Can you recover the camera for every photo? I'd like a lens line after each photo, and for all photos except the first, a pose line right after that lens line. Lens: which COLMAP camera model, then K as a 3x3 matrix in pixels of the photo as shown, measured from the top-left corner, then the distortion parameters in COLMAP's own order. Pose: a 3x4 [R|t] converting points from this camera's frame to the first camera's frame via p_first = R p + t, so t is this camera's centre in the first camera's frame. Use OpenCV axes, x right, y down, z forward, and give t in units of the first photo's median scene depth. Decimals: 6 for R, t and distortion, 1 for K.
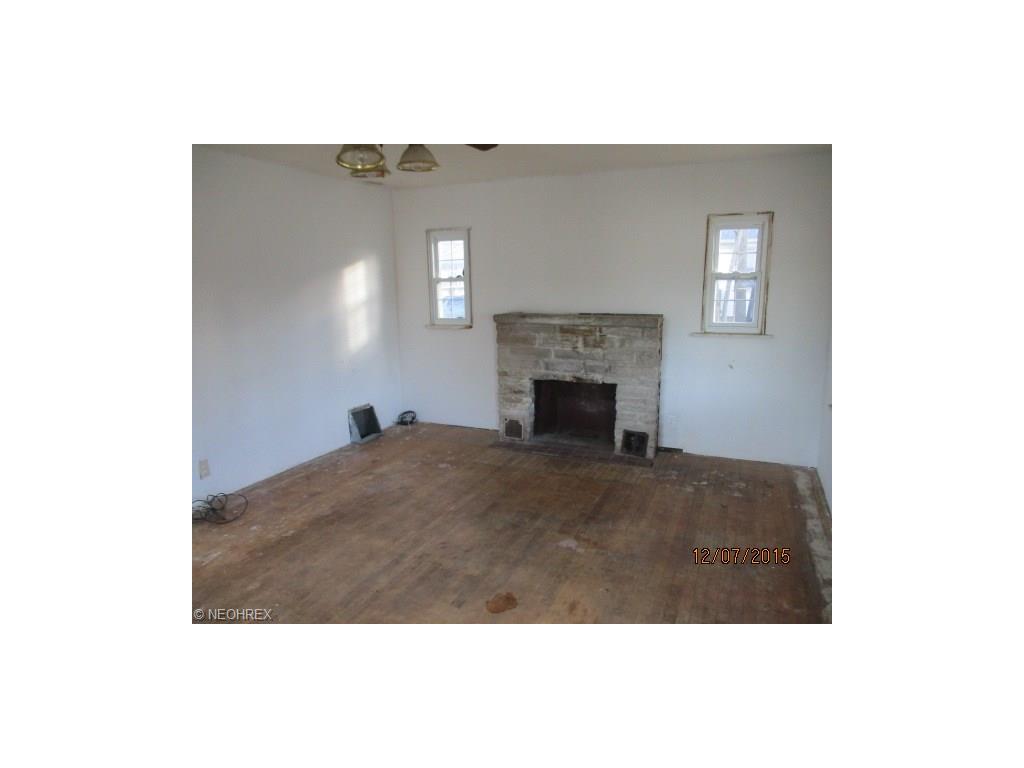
lens RADIAL K [[541.2, 0, 510.3], [0, 541.2, 381.7], [0, 0, 1]] dist [-0.006773, 0.000455]
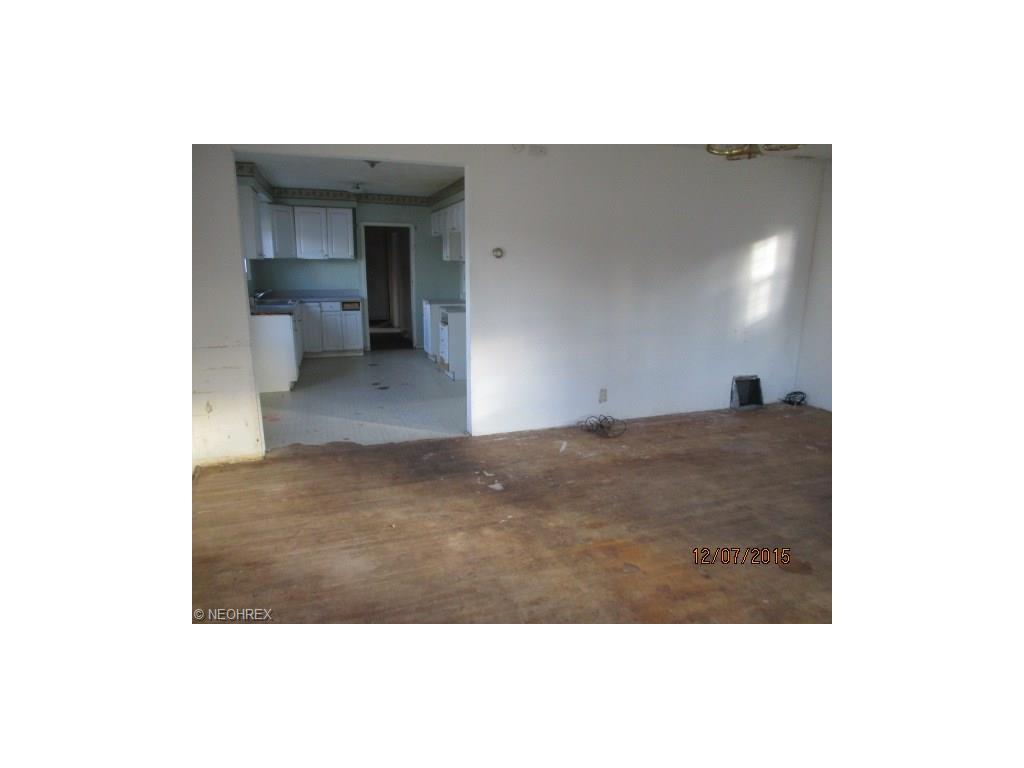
lens RADIAL K [[541.2, 0, 511.5], [0, 541.2, 382.2], [0, 0, 1]] dist [-0.006773, 0.000455]
pose [[0.701448, 0.189072, -0.687184, 0.168654], [-0.162914, 0.981179, 0.103665, 0.030407], [0.693851, 0.039236, 0.719049, -0.093774]]
